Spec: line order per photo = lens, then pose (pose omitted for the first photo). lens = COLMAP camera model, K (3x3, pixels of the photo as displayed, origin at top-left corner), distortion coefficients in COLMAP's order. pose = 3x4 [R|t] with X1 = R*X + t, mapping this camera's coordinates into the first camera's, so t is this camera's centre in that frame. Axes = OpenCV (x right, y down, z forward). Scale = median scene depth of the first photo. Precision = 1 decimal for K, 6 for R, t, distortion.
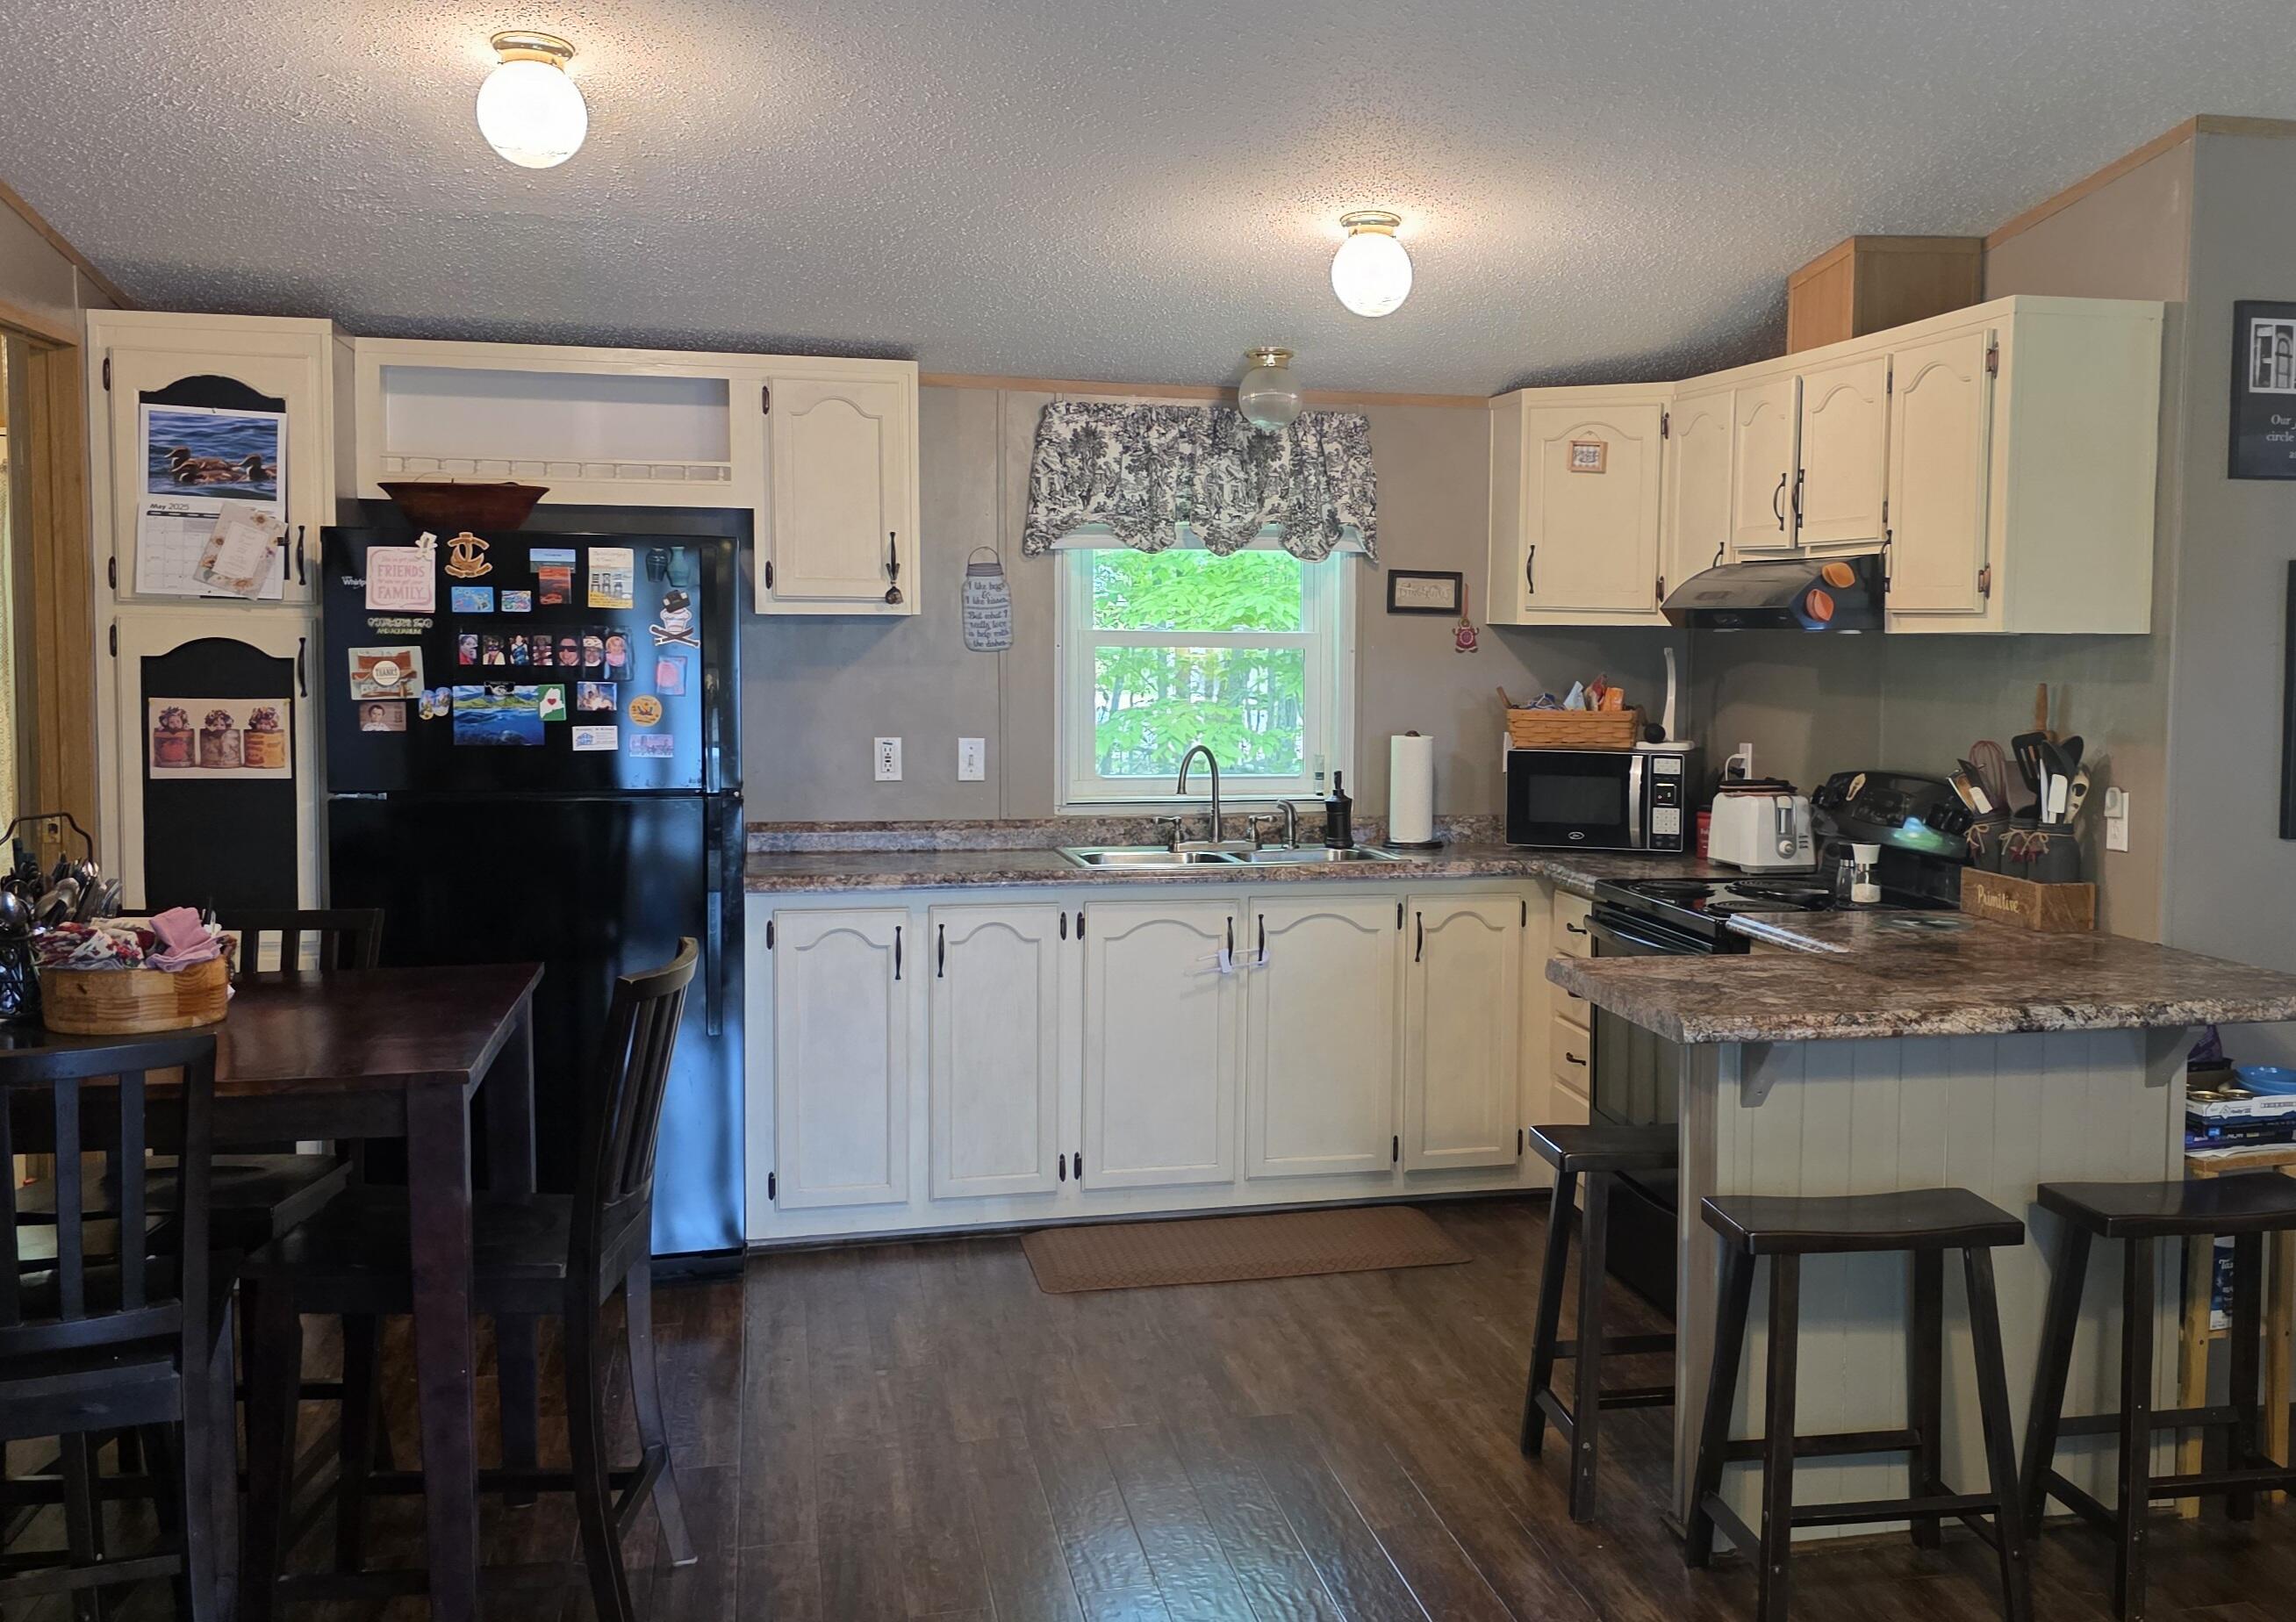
lens RADIAL K [[2352.6, 0, 1462.4], [0, 2352.6, 803.4], [0, 0, 1]] dist [0.102579, -0.159009]
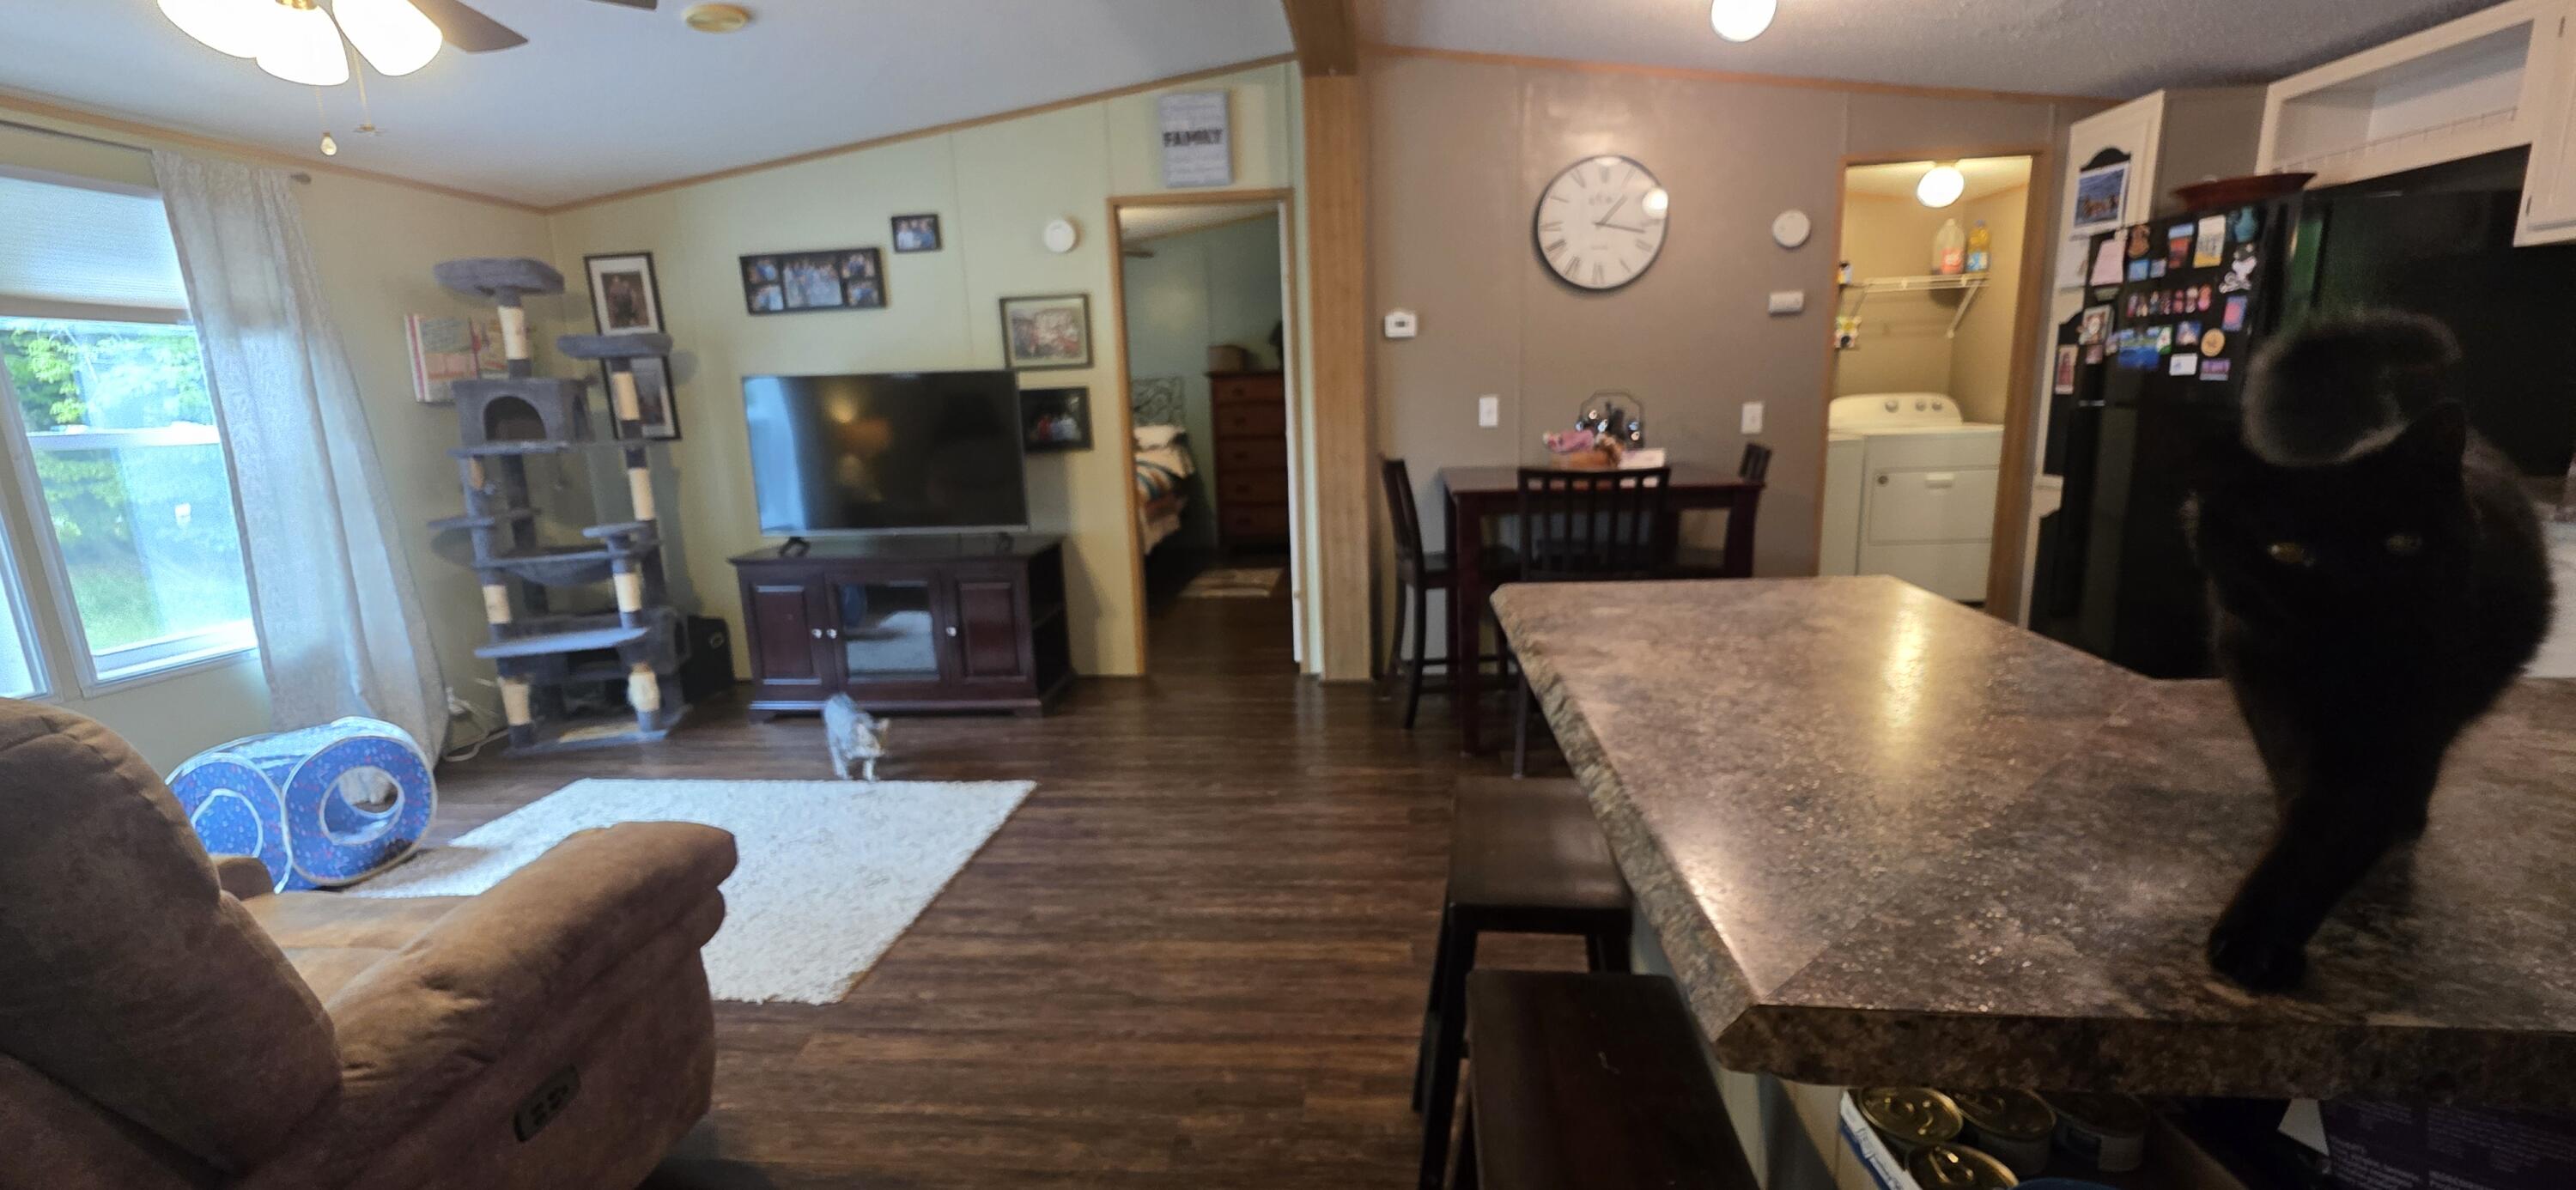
lens RADIAL K [[1033.2, 0, 1299.6], [0, 1033.2, 595.5], [0, 0, 1]] dist [0.003456, -0.000072]
pose [[-0.364565, 0.182871, -0.913045, 0.391298], [-0.040671, 0.976464, 0.211812, -0.002784], [0.930290, 0.114353, -0.348547, 0.733753]]
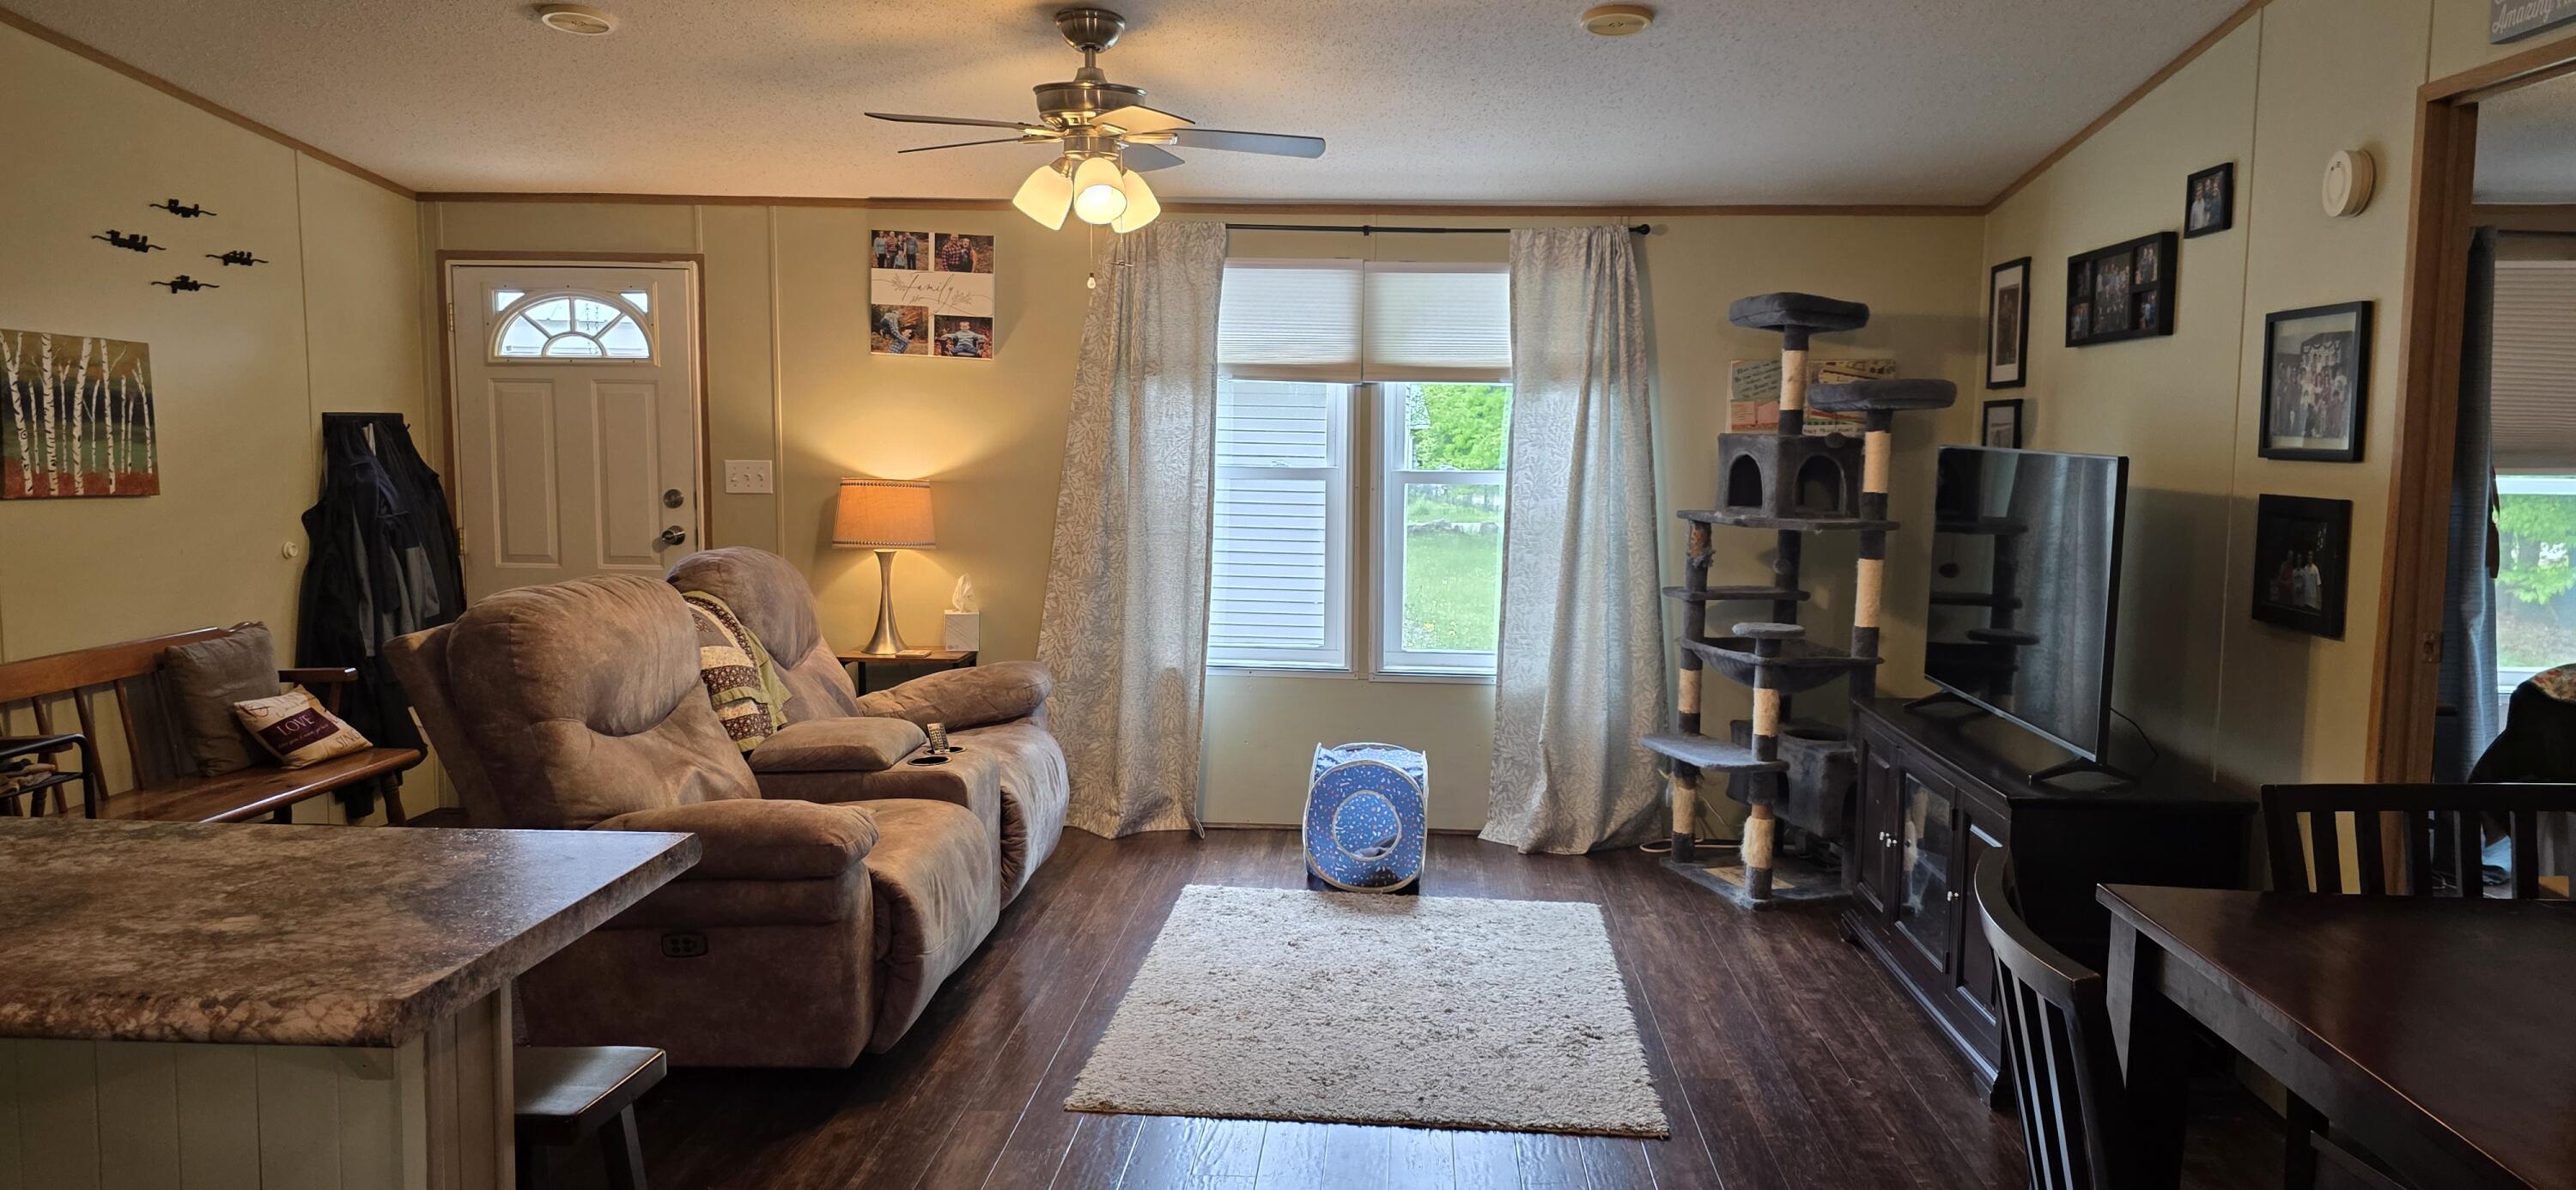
lens RADIAL K [[1725.4, 0, 1307.0], [0, 1725.4, 587.1], [0, 0, 1]] dist [0.051278, -0.041881]
pose [[-0.940400, -0.060242, 0.334691, -0.206757], [-0.000208, 0.984286, 0.176580, -0.067479], [-0.340069, 0.165986, -0.925636, 0.998681]]
